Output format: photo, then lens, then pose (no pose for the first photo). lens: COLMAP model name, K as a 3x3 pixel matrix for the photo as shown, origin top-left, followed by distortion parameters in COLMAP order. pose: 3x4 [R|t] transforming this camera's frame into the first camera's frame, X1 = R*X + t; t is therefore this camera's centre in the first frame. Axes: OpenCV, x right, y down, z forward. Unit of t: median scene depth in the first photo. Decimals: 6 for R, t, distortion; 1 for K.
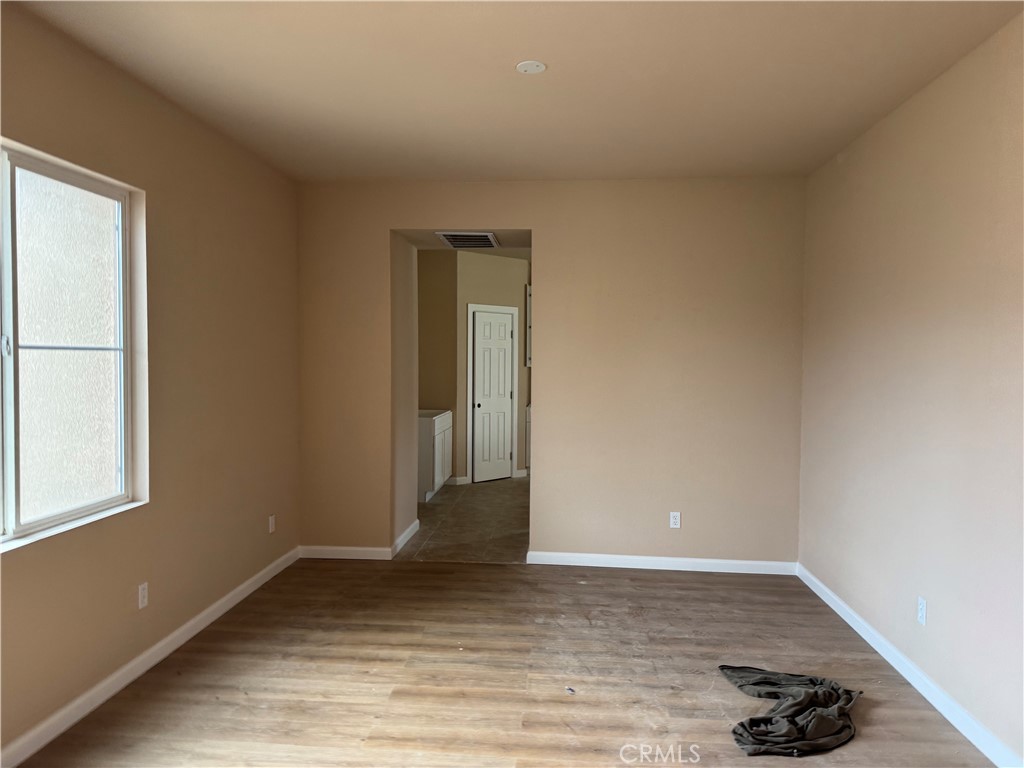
lens RADIAL K [[715.8, 0, 513.4], [0, 715.8, 380.6], [0, 0, 1]] dist [0.132412, -0.208866]
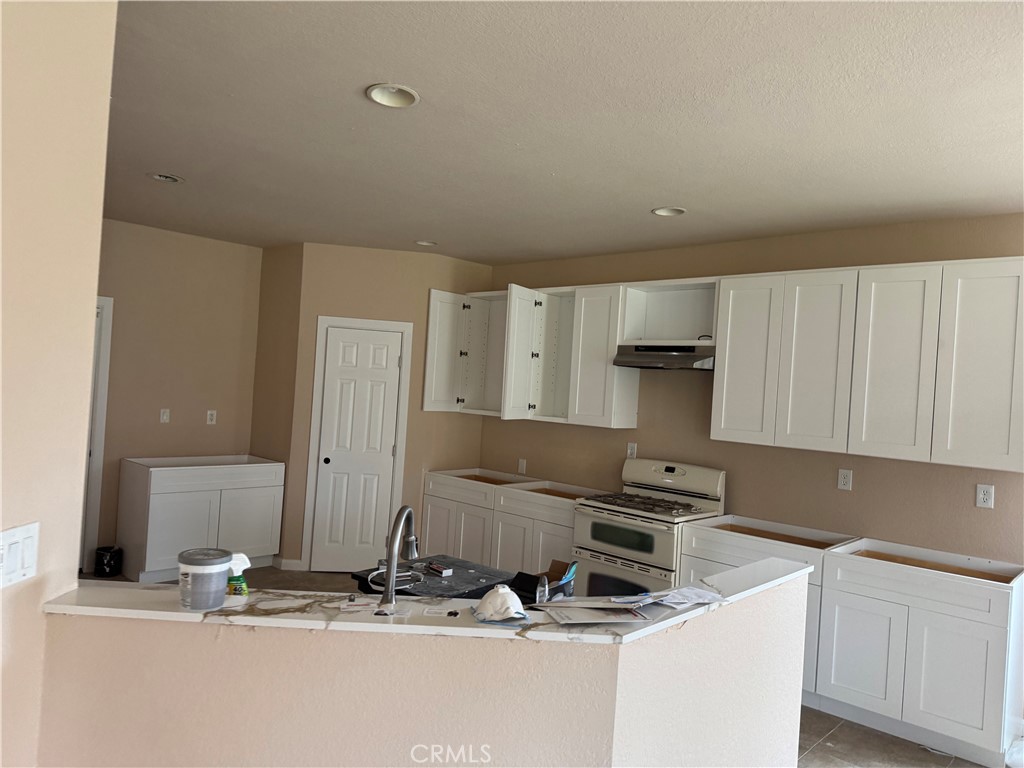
lens RADIAL K [[715.8, 0, 513.4], [0, 715.8, 380.6], [0, 0, 1]] dist [0.132412, -0.208866]
pose [[0.782495, 0.038144, -0.621487, 0.528481], [-0.076402, 0.996461, -0.035037, -0.032192], [0.617952, 0.074899, 0.782640, 0.554424]]
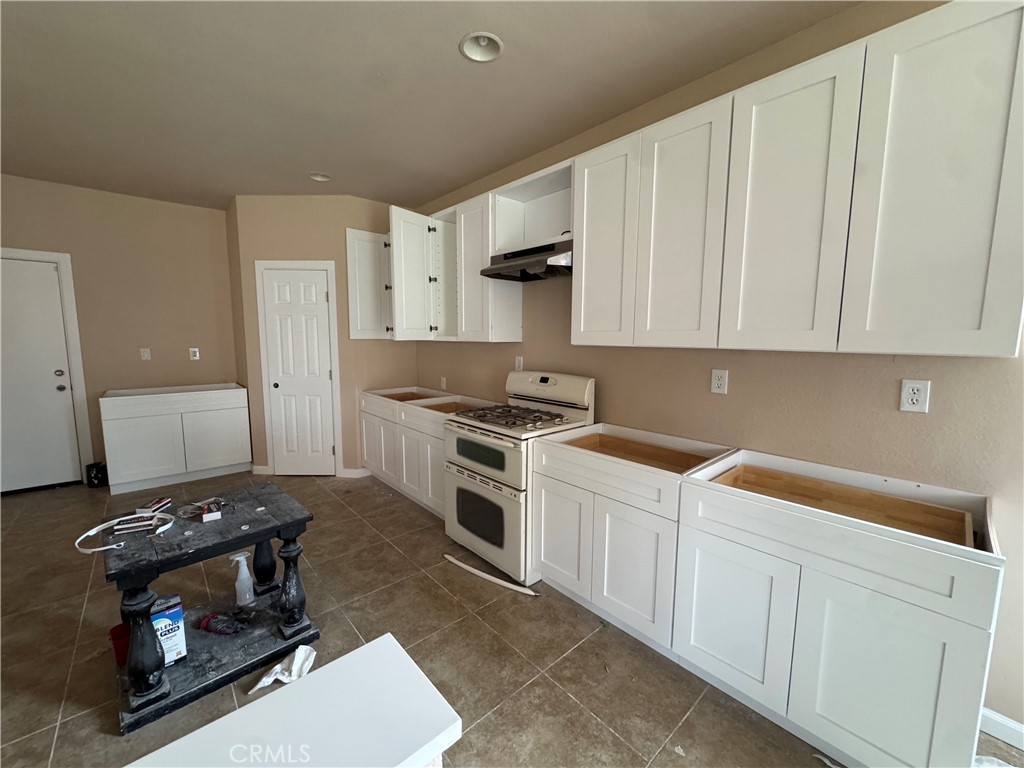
lens RADIAL K [[410.9, 0, 511.4], [0, 410.9, 381.0], [0, 0, 1]] dist [0.000644, -0.000115]
pose [[0.717332, 0.075570, -0.692622, 0.474338], [-0.021863, 0.996052, 0.086033, -0.016963], [0.696389, -0.046572, 0.716152, 0.848565]]
